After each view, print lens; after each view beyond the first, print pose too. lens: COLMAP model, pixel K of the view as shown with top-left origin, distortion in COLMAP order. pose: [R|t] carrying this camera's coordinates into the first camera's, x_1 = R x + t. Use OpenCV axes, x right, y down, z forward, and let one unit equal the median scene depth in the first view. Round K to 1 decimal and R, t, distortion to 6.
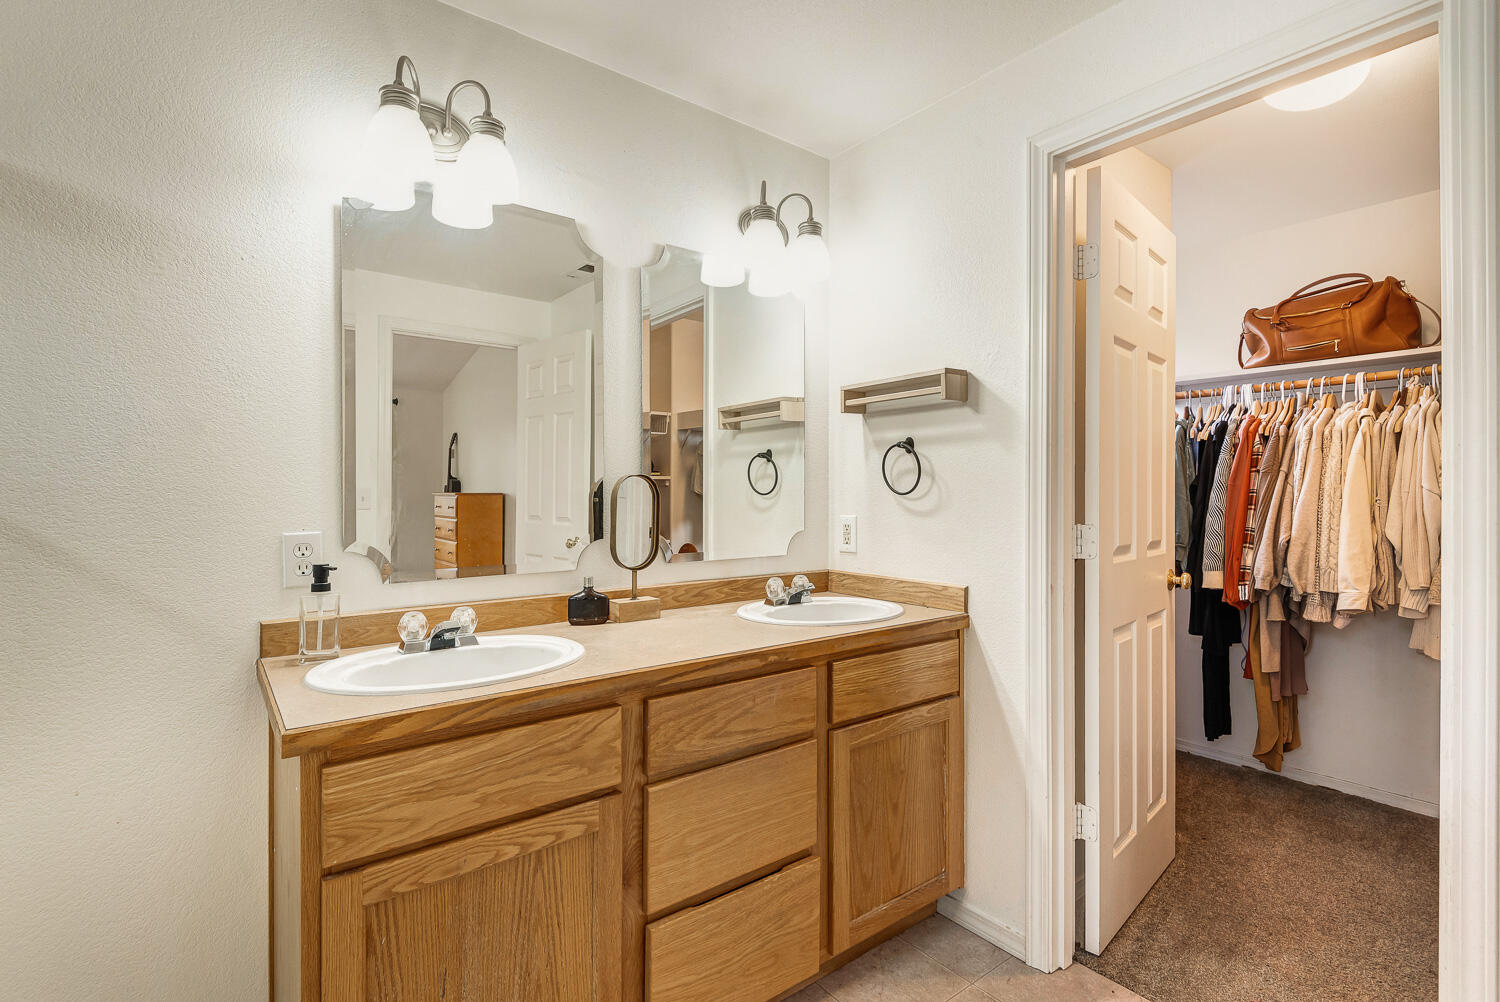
lens RADIAL K [[702.1, 0, 751.9], [0, 702.1, 491.2], [0, 0, 1]] dist [0.012996, -0.009146]
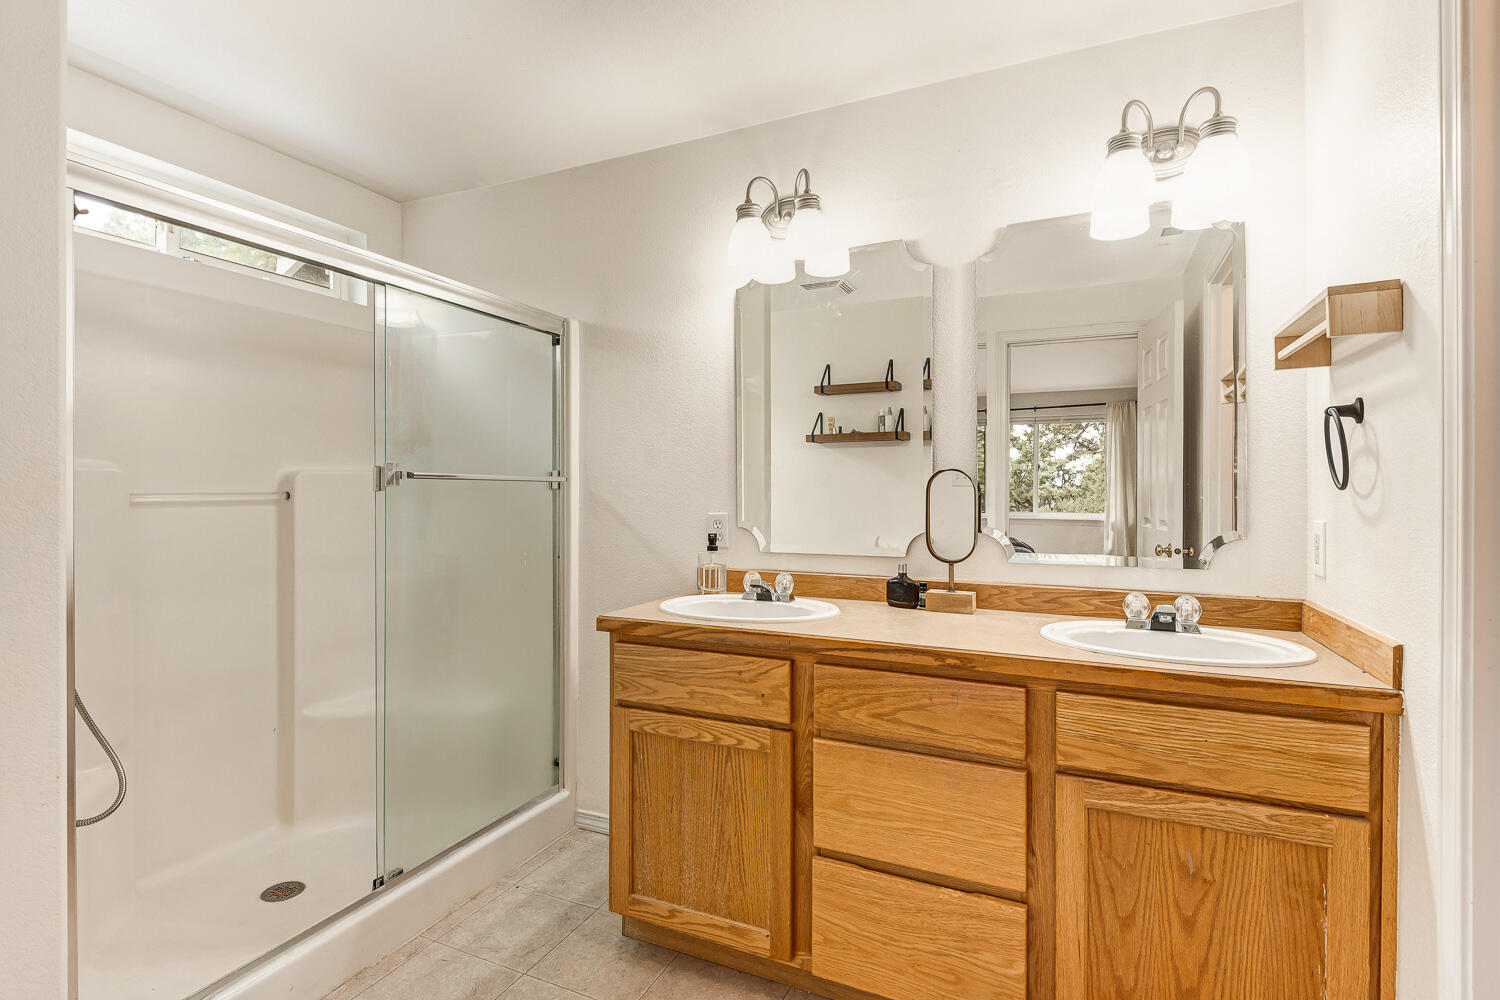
lens RADIAL K [[702.1, 0, 699.4], [0, 702.1, 490.8], [0, 0, 1]] dist [0.012996, -0.009146]
pose [[0.453647, 0.003656, -0.891174, 0.736812], [-0.000333, 0.999992, 0.003933, 0.004187], [0.891181, -0.001487, 0.453645, 0.271371]]
